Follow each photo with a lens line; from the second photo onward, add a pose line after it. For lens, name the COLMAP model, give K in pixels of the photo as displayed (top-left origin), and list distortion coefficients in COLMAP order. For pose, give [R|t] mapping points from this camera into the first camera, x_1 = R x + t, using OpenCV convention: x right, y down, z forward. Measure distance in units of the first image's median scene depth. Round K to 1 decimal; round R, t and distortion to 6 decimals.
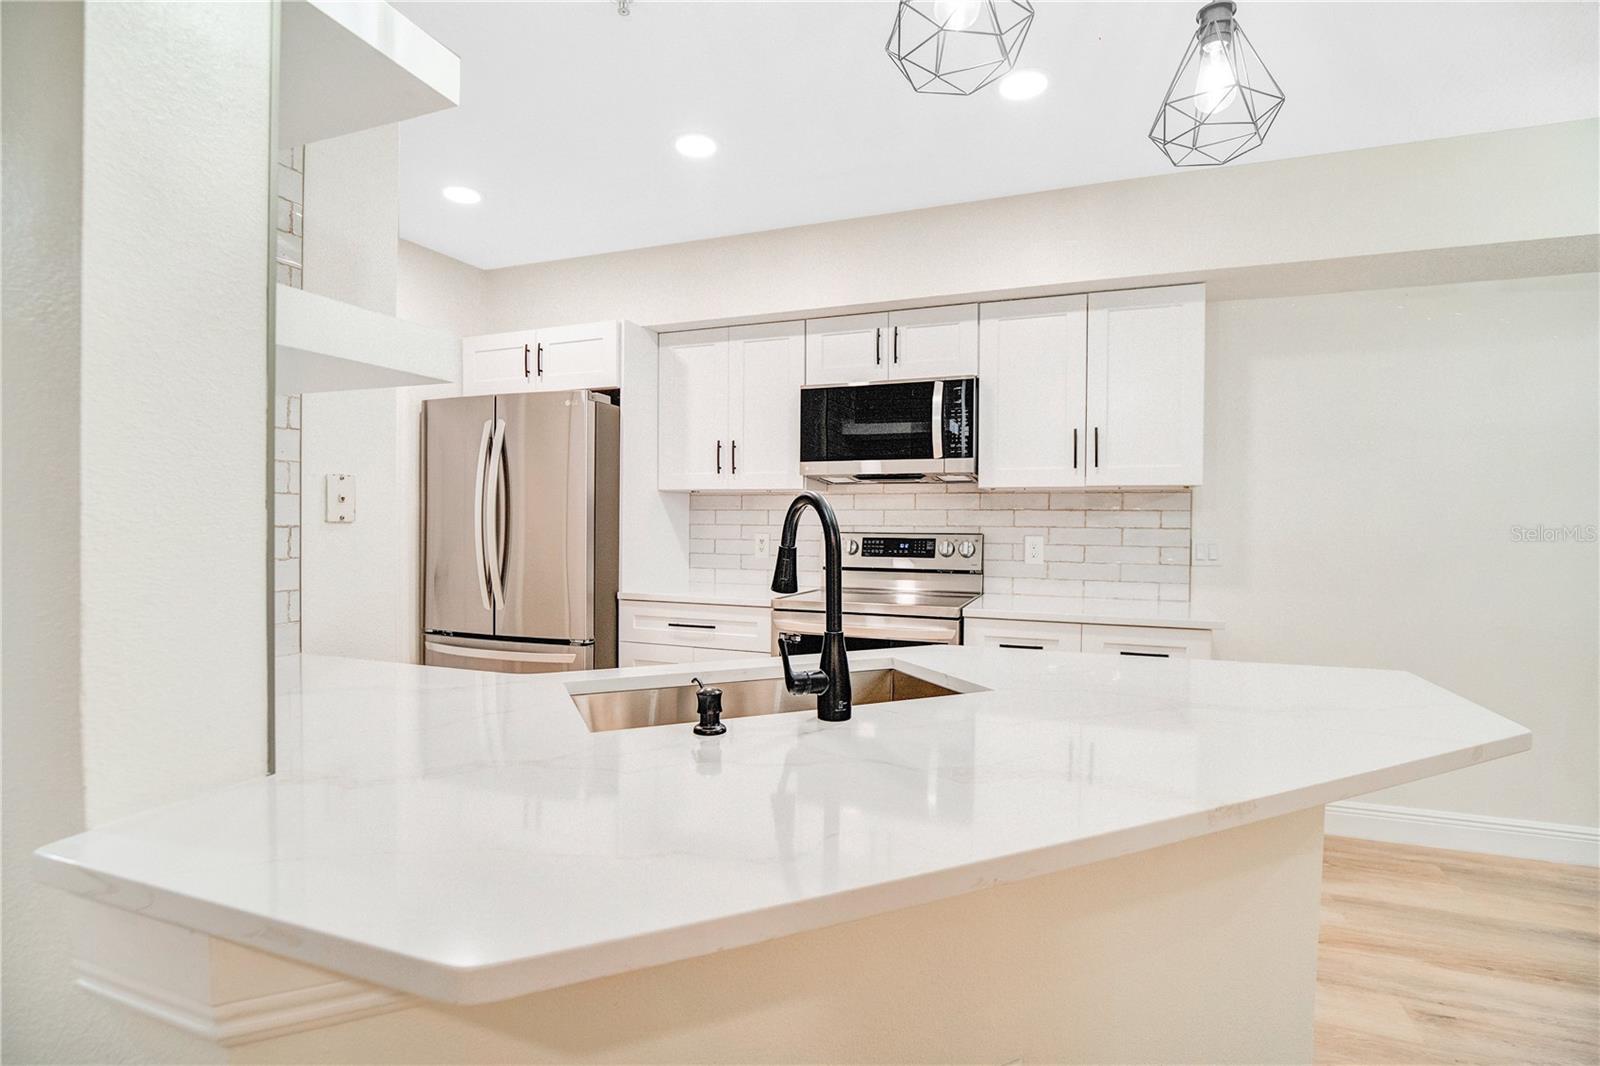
lens RADIAL K [[760.5, 0, 822.2], [0, 760.5, 546.4], [0, 0, 1]] dist [-0.028427, 0.003906]
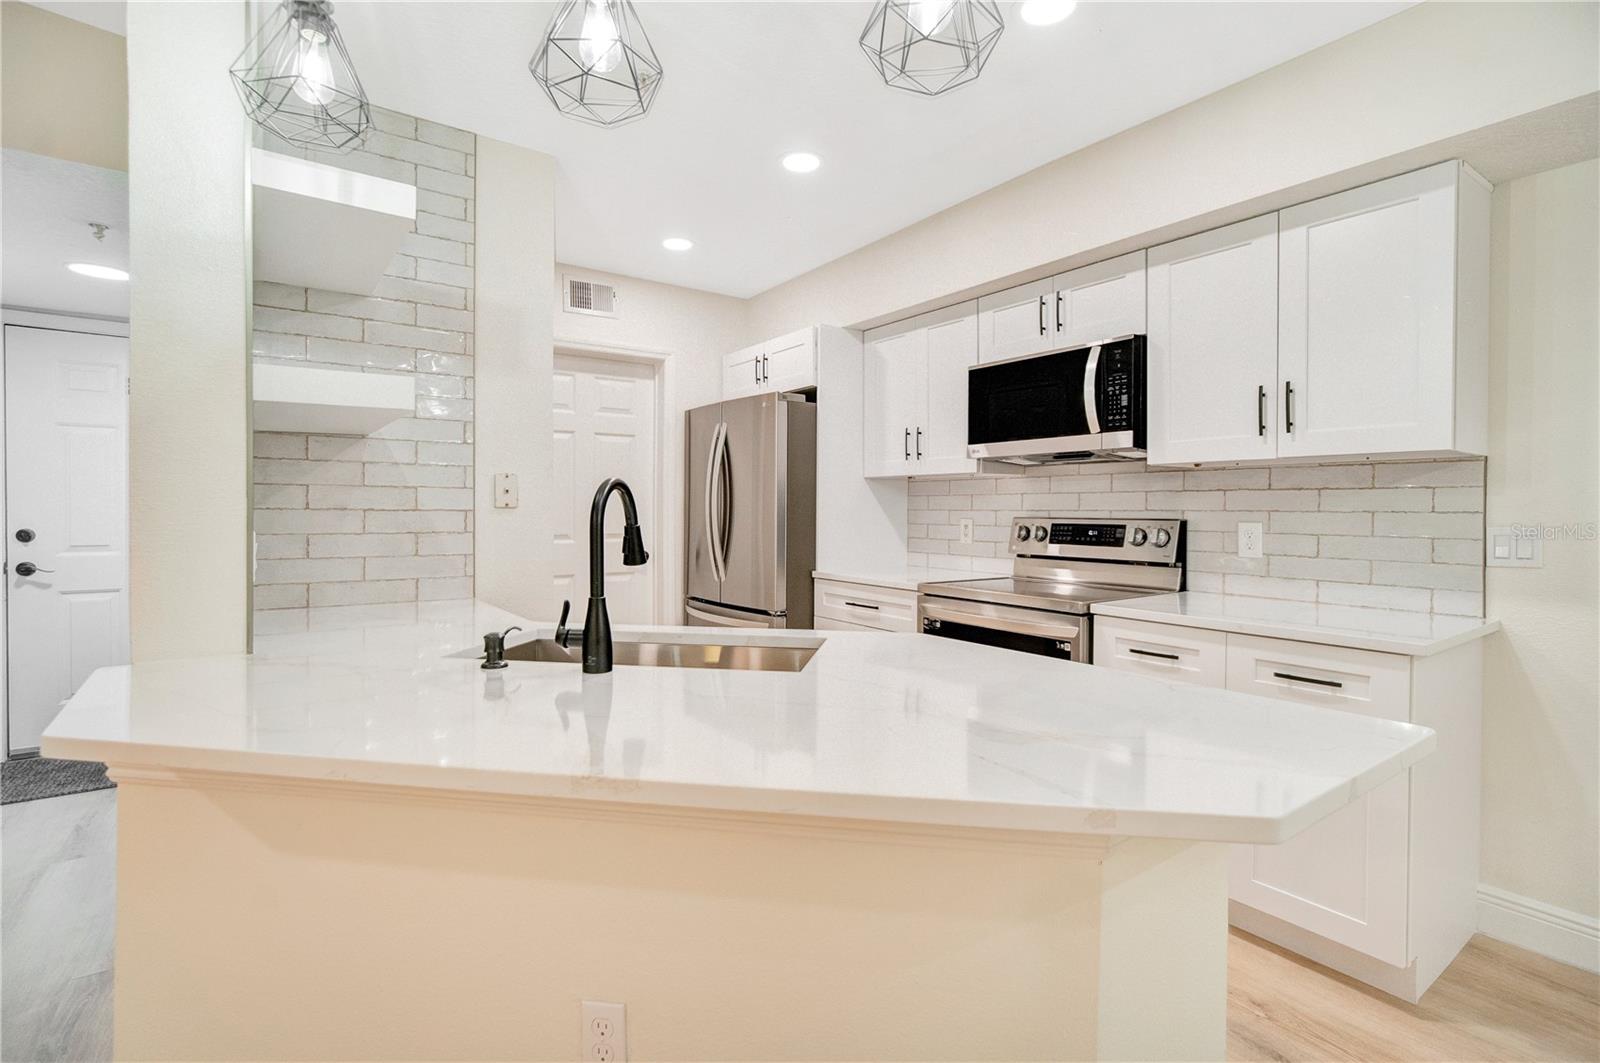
lens RADIAL K [[760.5, 0, 786.5], [0, 760.5, 529.8], [0, 0, 1]] dist [-0.028427, 0.003906]
pose [[0.822449, 0.010531, -0.568741, 0.334701], [-0.014009, 0.999900, -0.001743, 0.002396], [0.568666, 0.009401, 0.822515, 0.070094]]
